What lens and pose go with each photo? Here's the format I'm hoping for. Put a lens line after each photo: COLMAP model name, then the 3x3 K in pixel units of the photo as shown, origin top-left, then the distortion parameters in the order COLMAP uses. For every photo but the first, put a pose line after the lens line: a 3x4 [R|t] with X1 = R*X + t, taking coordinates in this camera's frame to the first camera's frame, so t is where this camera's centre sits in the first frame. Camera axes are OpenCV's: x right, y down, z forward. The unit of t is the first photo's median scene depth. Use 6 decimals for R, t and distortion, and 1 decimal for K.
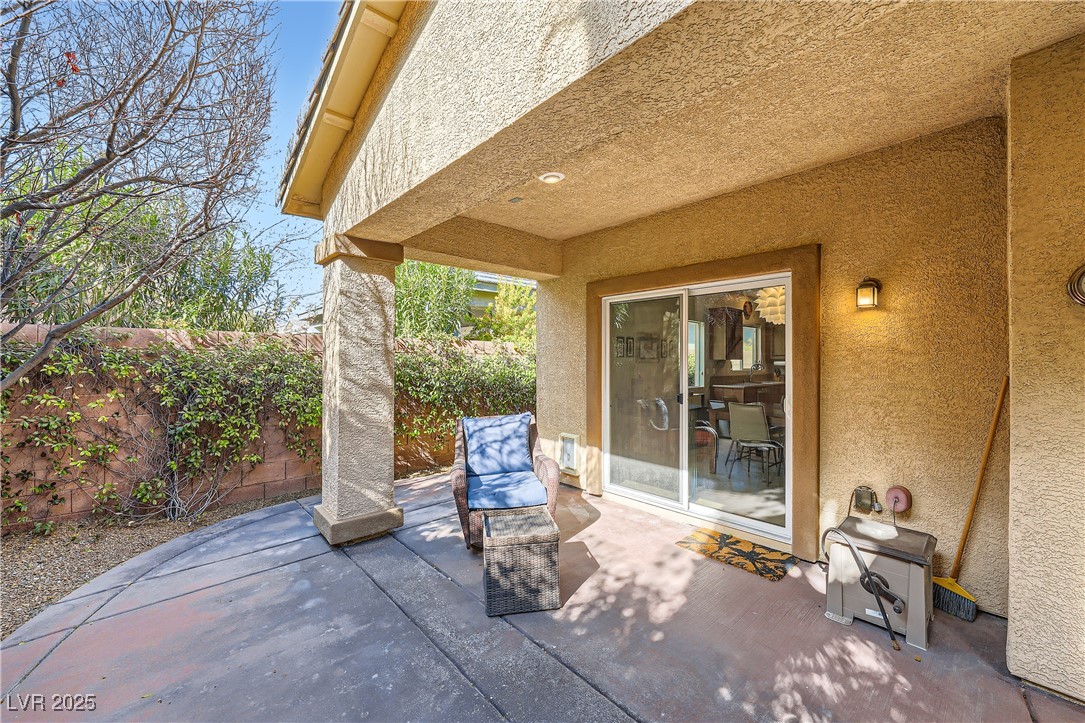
lens RADIAL K [[427.9, 0, 538.8], [0, 427.9, 356.2], [0, 0, 1]] dist [-0.014961, 0.003973]
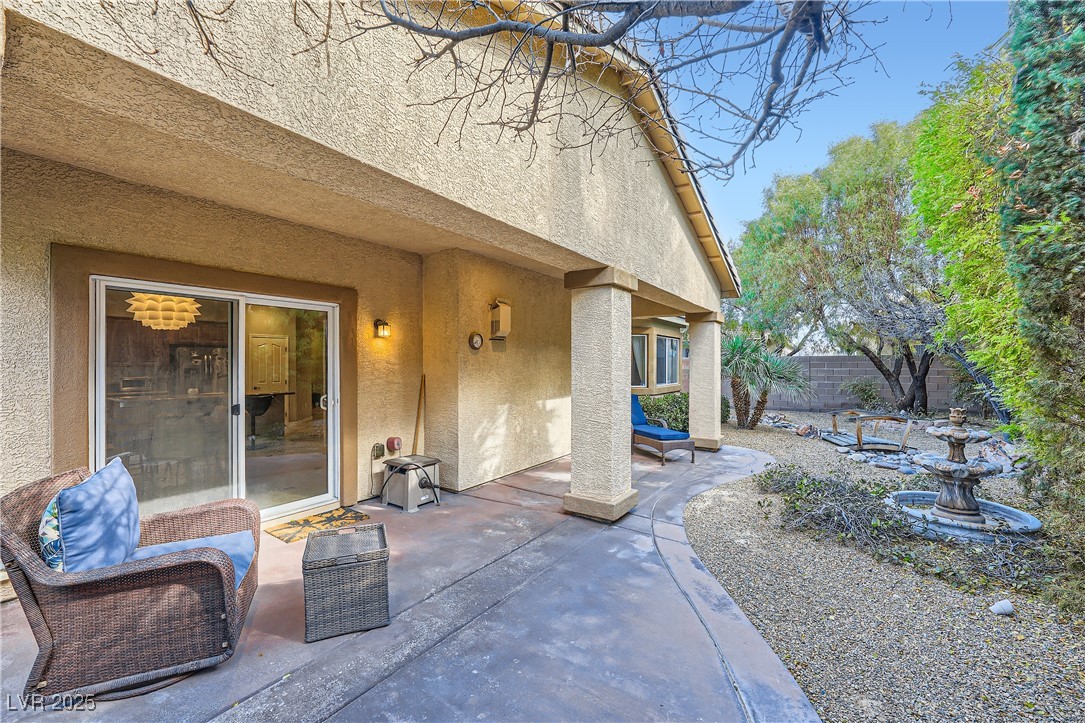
lens RADIAL K [[427.9, 0, 536.2], [0, 427.9, 365.0], [0, 0, 1]] dist [-0.014961, 0.003973]
pose [[-0.215466, -0.003380, 0.976505, -0.869683], [-0.006870, 0.999975, 0.001945, -0.007941], [-0.976487, -0.006290, -0.215484, 0.649790]]
